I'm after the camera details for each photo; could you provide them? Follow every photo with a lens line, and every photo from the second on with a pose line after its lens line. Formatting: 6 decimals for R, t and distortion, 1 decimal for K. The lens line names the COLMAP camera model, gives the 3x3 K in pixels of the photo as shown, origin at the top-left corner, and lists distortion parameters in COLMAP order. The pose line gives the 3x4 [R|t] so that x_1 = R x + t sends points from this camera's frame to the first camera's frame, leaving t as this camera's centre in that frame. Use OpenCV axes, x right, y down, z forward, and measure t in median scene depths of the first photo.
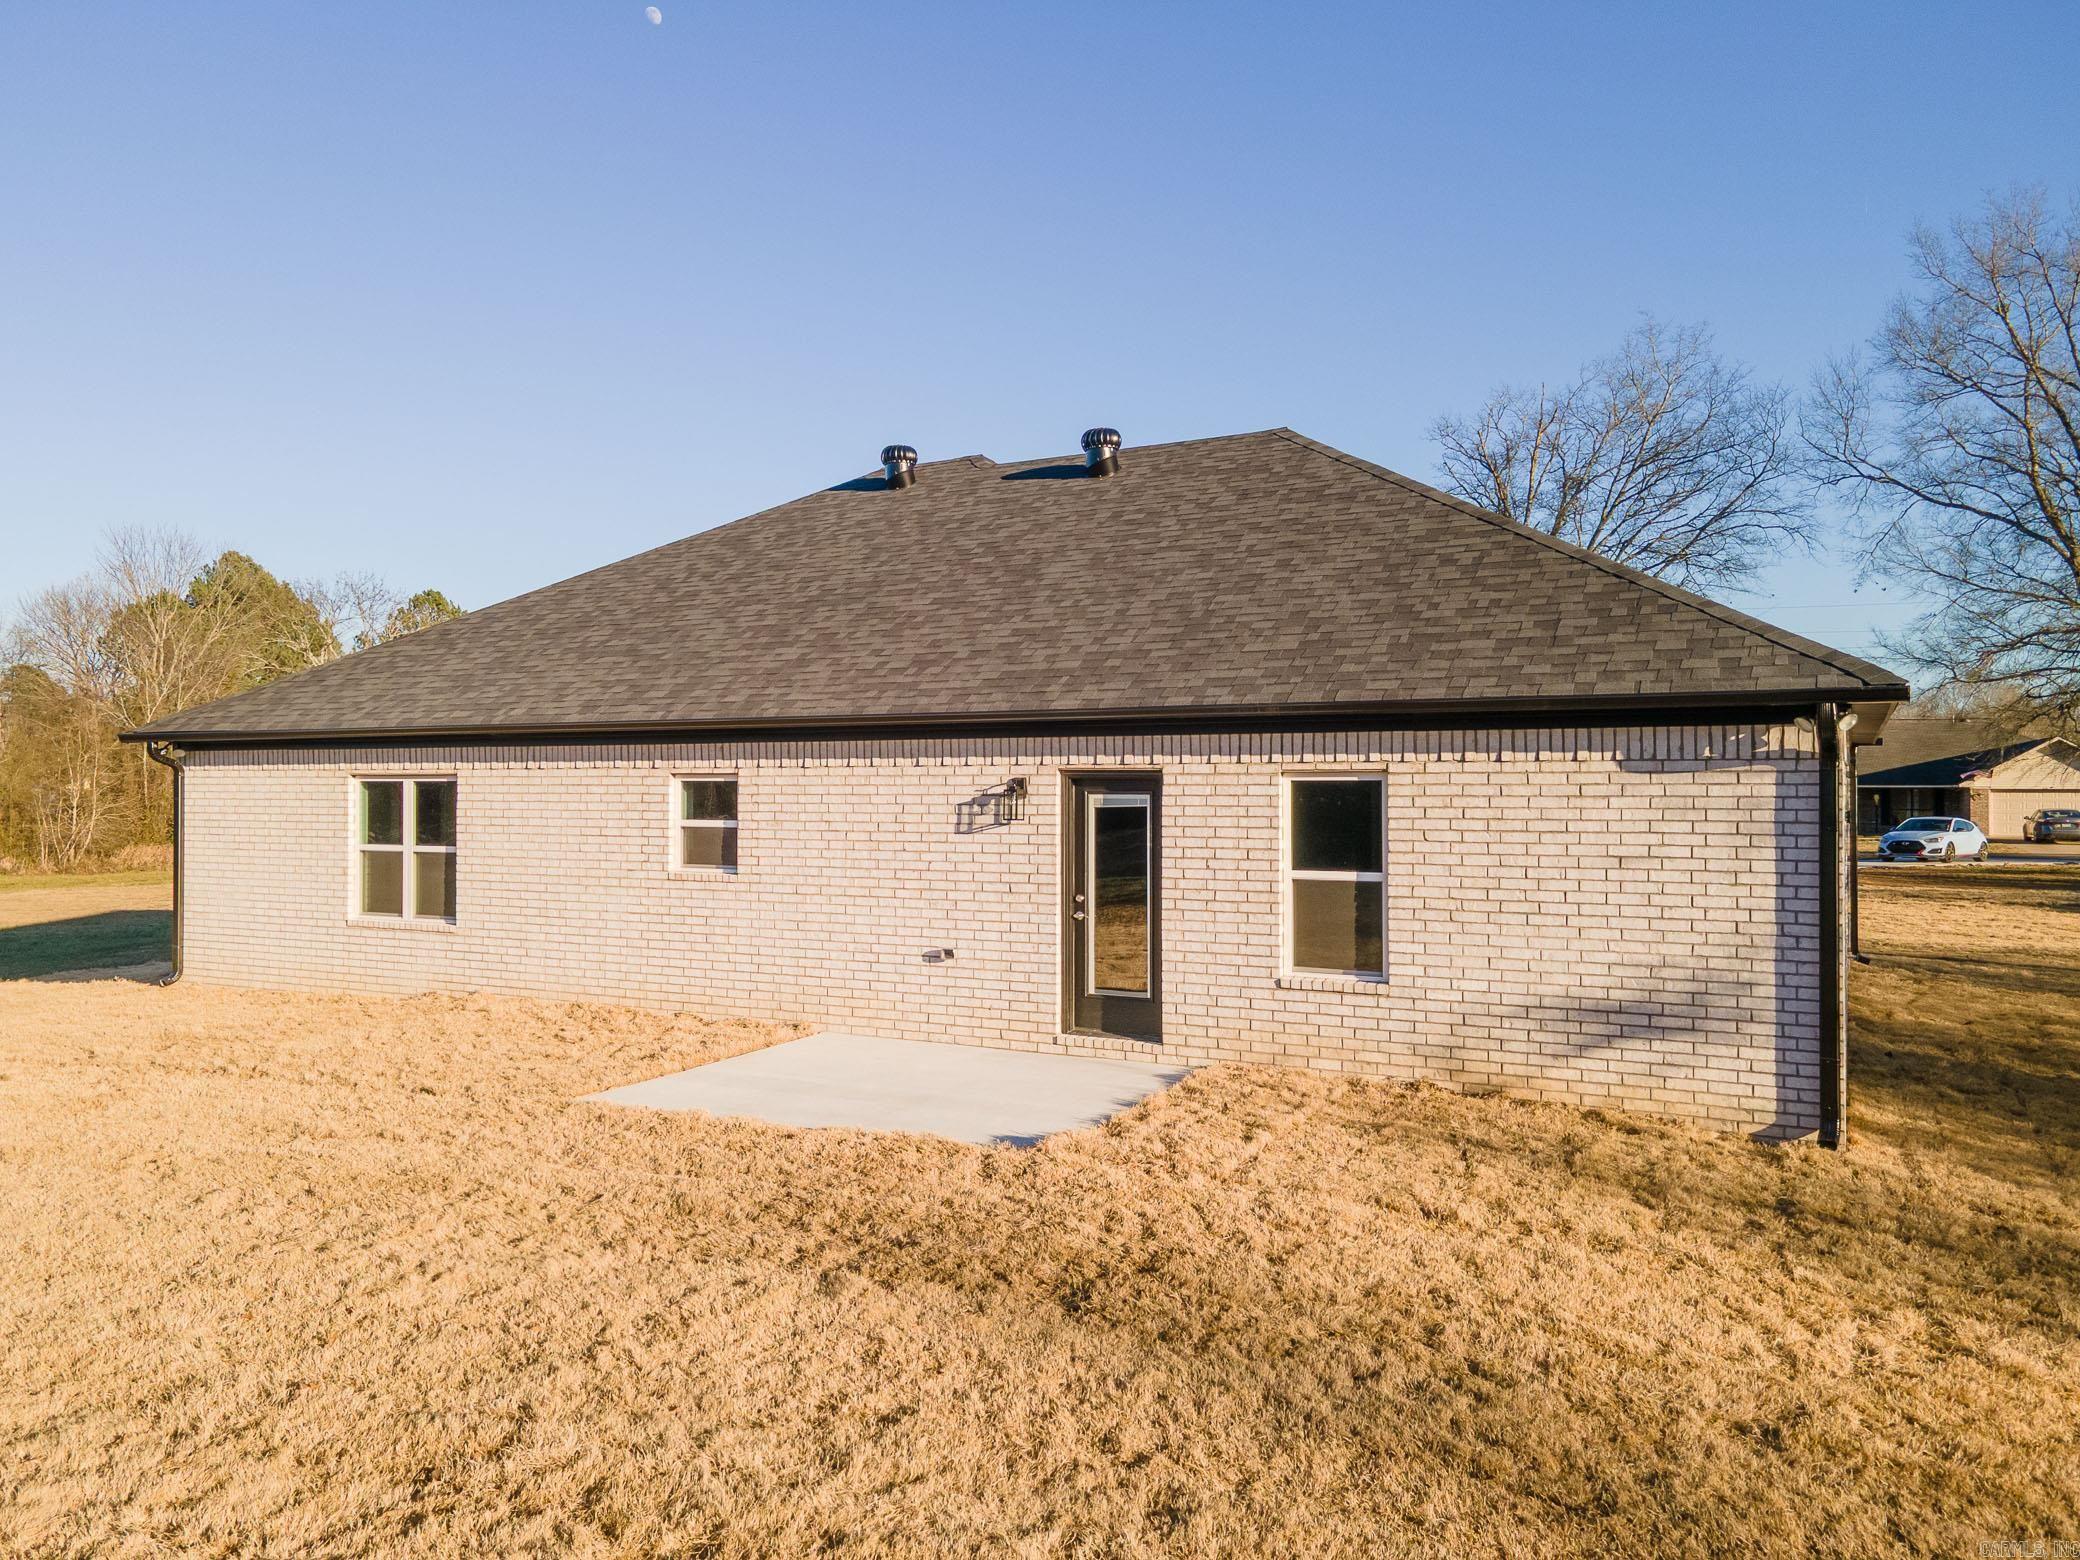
lens RADIAL K [[1343.5, 0, 1125.4], [0, 1343.5, 780.3], [0, 0, 1]] dist [0.032389, 0.000855]
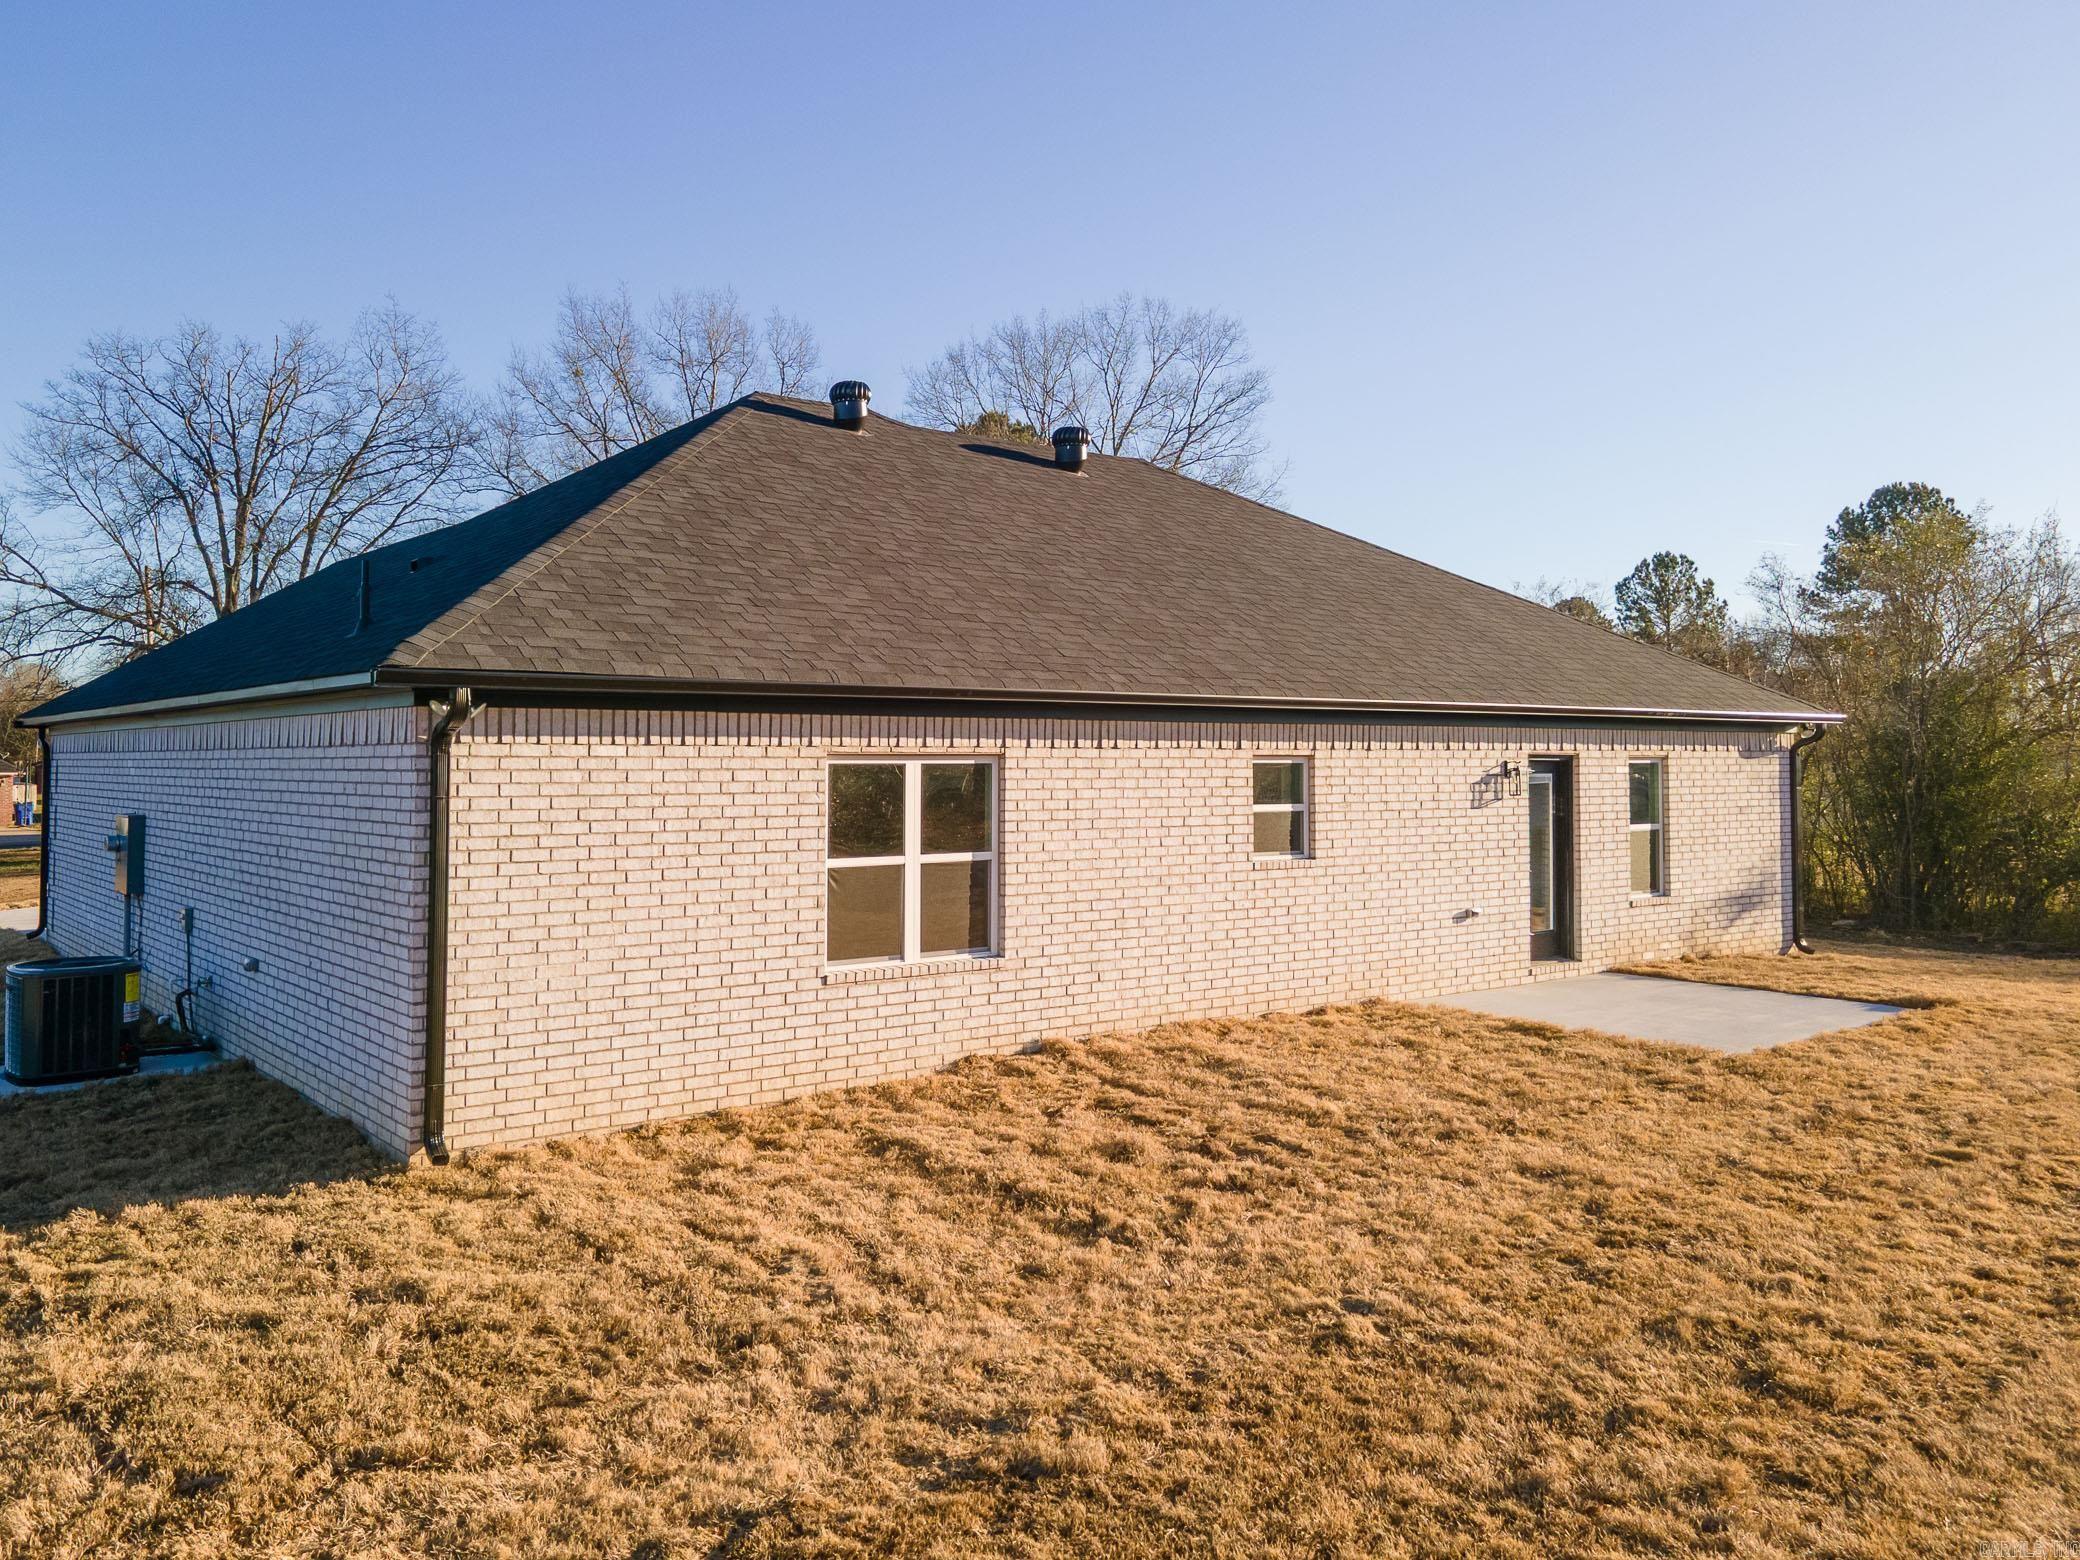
lens RADIAL K [[1575.6, 0, 905.0], [0, 1575.6, 703.4], [0, 0, 1]] dist [0.017701, 0.000043]
pose [[0.493189, 0.033519, 0.869276, -1.372646], [0.001842, 0.999215, -0.039575, 0.001657], [-0.869920, 0.021119, 0.492740, 0.662402]]
